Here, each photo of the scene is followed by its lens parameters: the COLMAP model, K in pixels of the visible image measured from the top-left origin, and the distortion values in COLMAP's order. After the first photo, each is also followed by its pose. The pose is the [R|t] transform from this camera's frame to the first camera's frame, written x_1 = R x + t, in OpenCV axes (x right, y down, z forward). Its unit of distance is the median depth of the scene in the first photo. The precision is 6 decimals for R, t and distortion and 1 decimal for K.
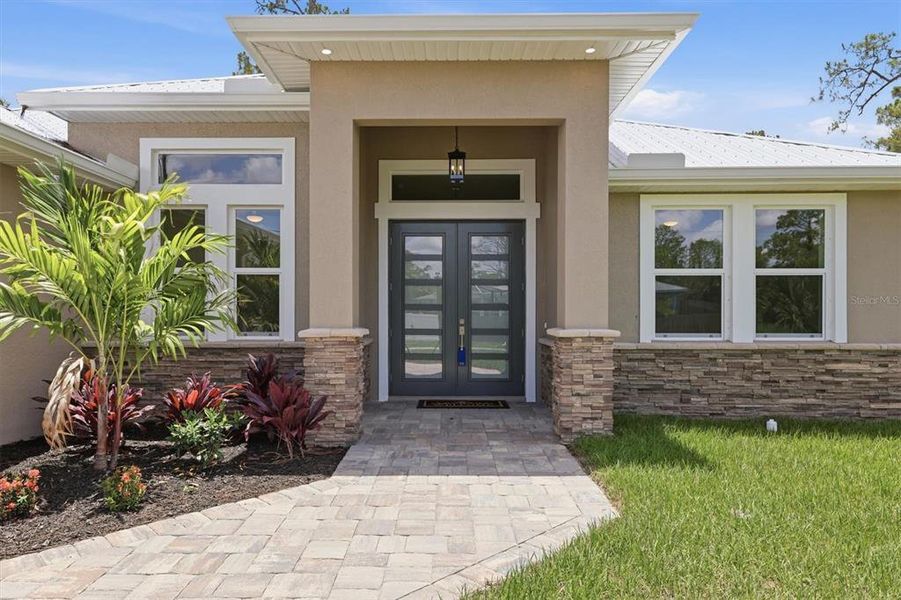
lens RADIAL K [[593.8, 0, 450.5], [0, 593.8, 300.0], [0, 0, 1]] dist [0.009929, 0.000551]
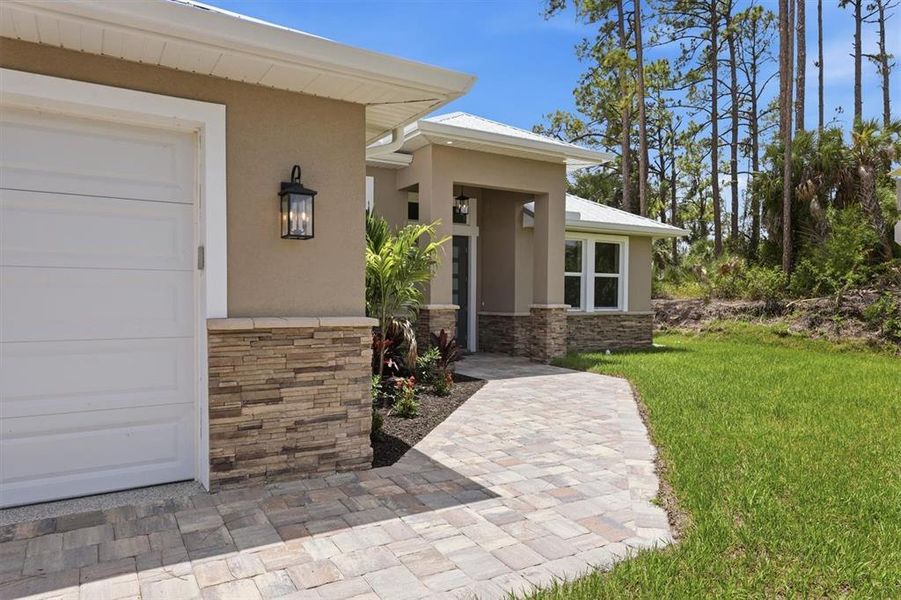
lens RADIAL K [[586.5, 0, 449.8], [0, 586.5, 305.2], [0, 0, 1]] dist [0.014773, -0.002734]
pose [[0.851363, -0.004271, 0.524560, -0.879519], [-0.014936, 0.999364, 0.032379, -0.003904], [-0.524365, -0.035401, 0.850757, -0.362175]]
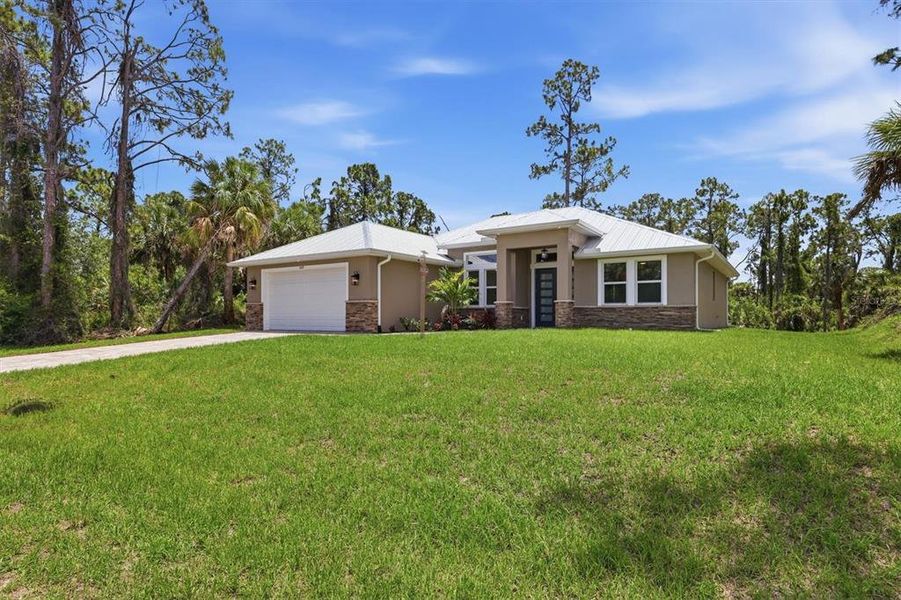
lens RADIAL K [[593.8, 0, 450.5], [0, 593.8, 300.0], [0, 0, 1]] dist [0.009929, 0.000551]
pose [[0.833805, -0.021610, -0.551636, 1.407797], [0.010540, 0.999675, -0.023231, 0.105477], [0.551958, 0.013556, 0.833761, -2.070813]]
